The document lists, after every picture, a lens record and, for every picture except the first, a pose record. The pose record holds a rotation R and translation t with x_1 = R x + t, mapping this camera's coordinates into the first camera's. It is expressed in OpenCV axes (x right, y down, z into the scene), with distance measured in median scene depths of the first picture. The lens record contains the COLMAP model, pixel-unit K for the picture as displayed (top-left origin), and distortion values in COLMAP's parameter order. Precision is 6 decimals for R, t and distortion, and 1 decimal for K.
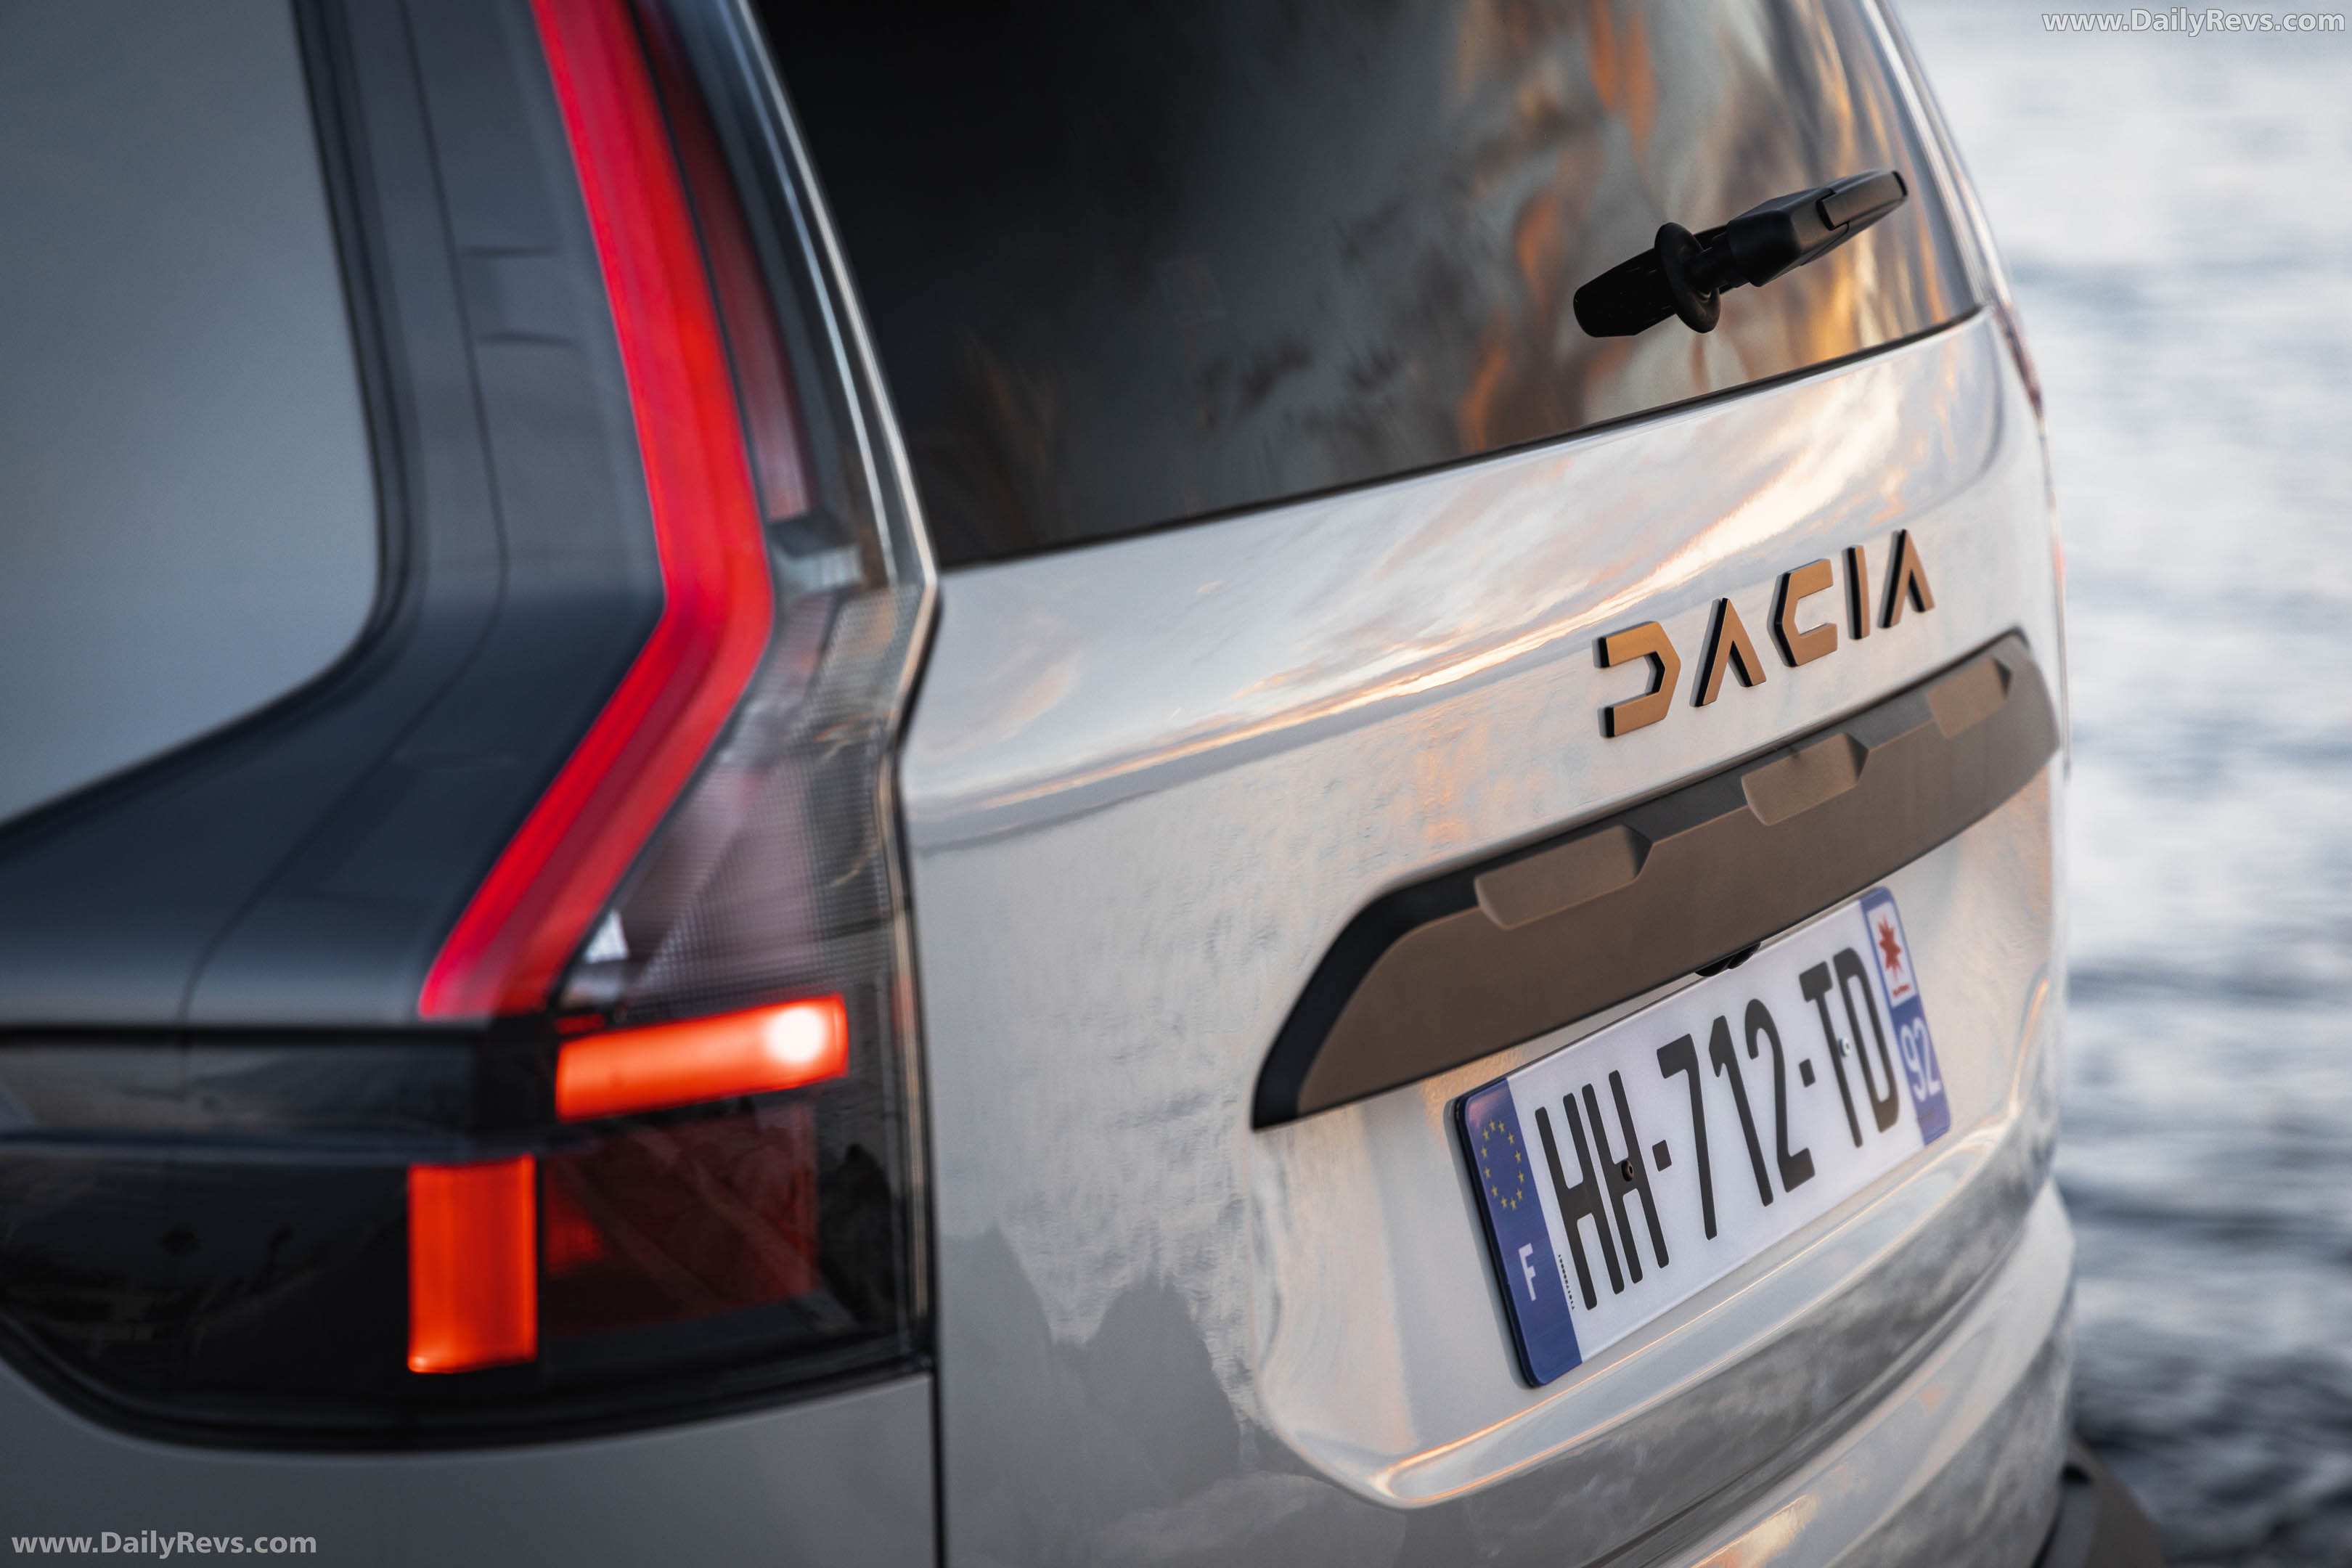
lens RADIAL K [[6947.3, 0, 1176.0], [0, 6947.3, 784.0], [0, 0, 1]] dist [0.617604, 0.093250]
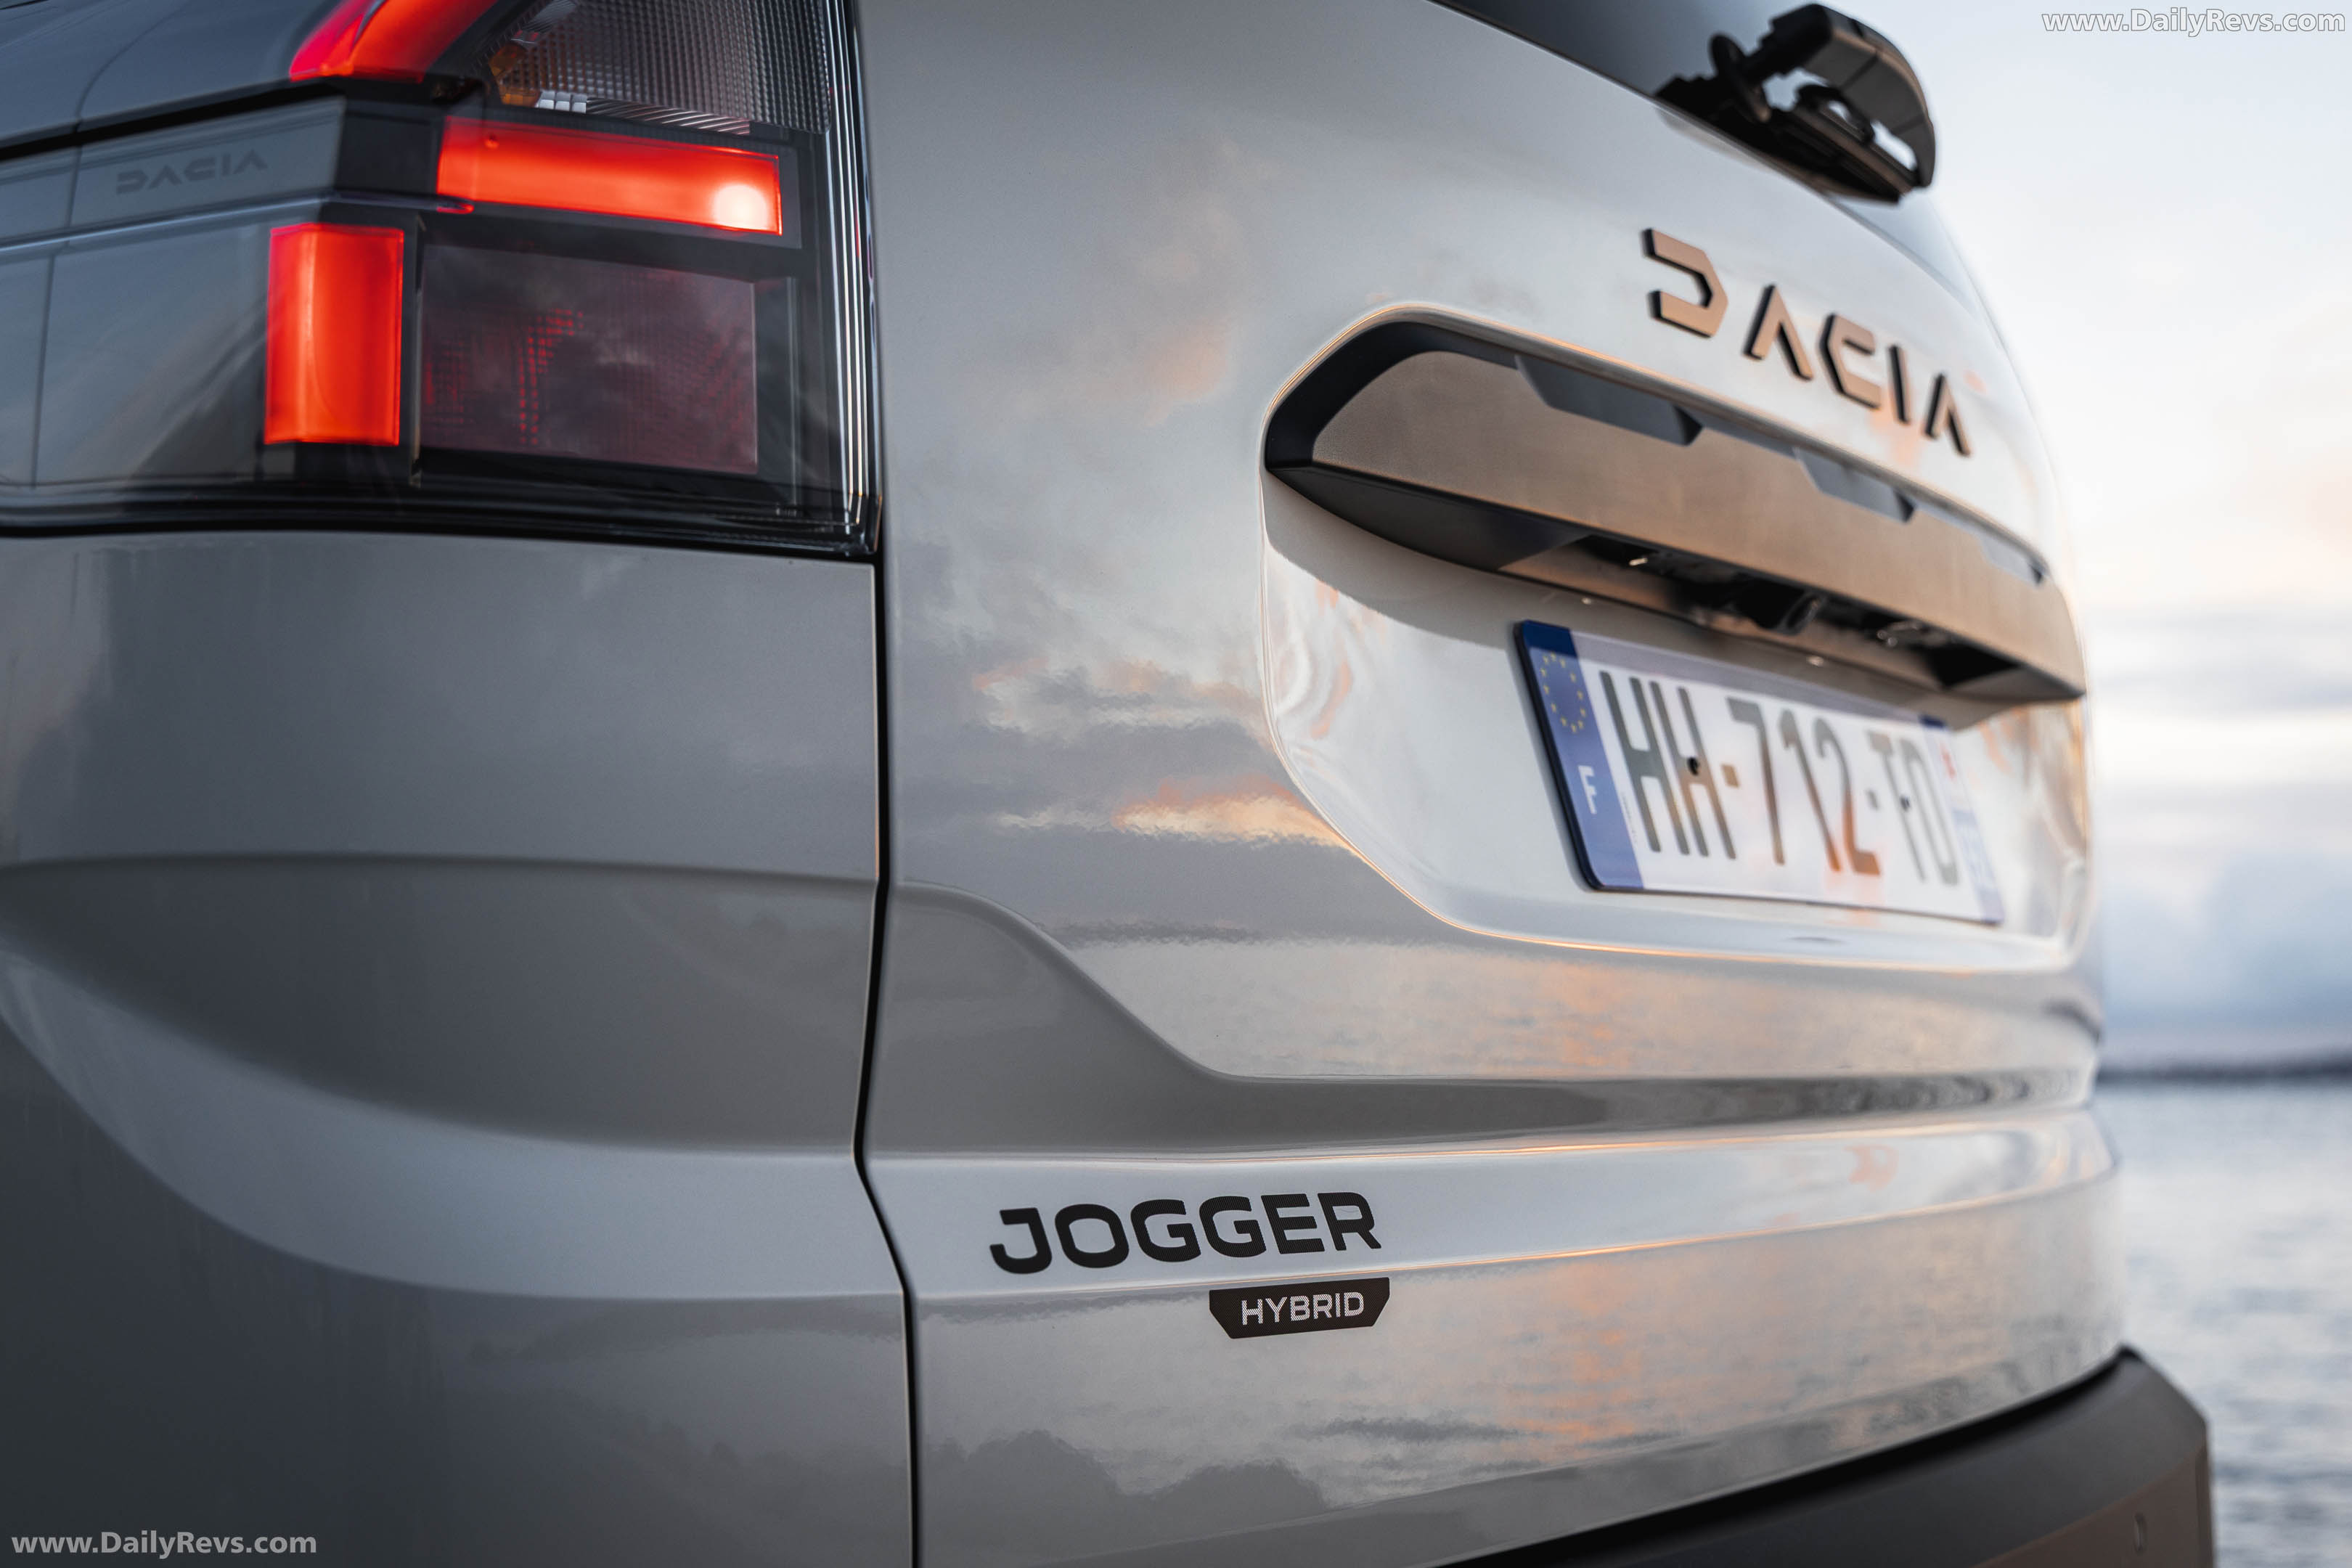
lens RADIAL K [[3583.1, 0, 1176.0], [0, 3583.1, 784.0], [0, 0, 1]] dist [-0.050539, -0.062516]
pose [[0.991966, -0.020369, -0.124852, 0.054762], [-0.009168, 0.972780, -0.231548, 0.189709], [0.126170, 0.230832, 0.964779, 0.460250]]
